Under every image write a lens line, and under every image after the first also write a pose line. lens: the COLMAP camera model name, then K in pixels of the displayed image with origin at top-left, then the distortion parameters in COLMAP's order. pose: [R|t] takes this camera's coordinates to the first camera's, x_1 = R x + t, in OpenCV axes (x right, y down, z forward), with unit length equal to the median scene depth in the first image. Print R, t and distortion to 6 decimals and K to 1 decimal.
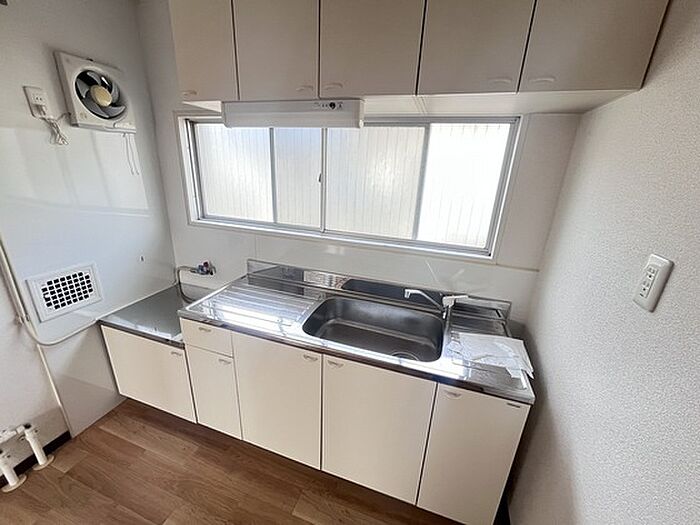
lens RADIAL K [[286.0, 0, 349.0], [0, 286.0, 259.5], [0, 0, 1]] dist [-0.003489, 0.000059]
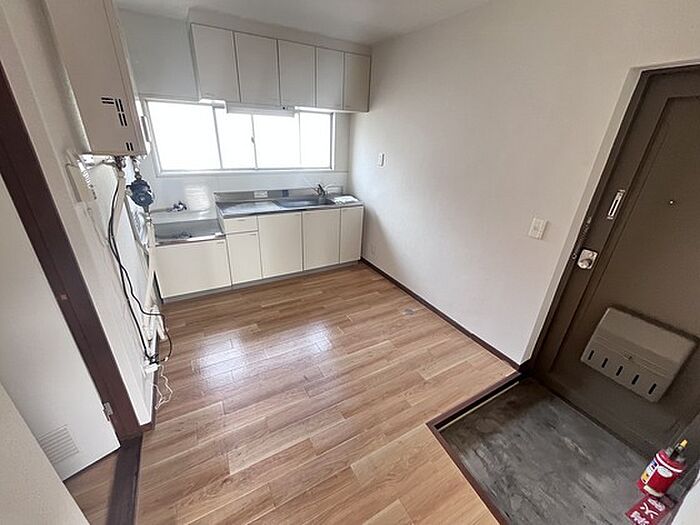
lens RADIAL K [[286.0, 0, 349.8], [0, 286.0, 257.6], [0, 0, 1]] dist [-0.003489, 0.000059]
pose [[0.662438, -0.307190, 0.683235, -1.406833], [0.228403, 0.951451, 0.206332, 0.250616], [-0.713448, 0.019370, 0.700441, -0.892527]]
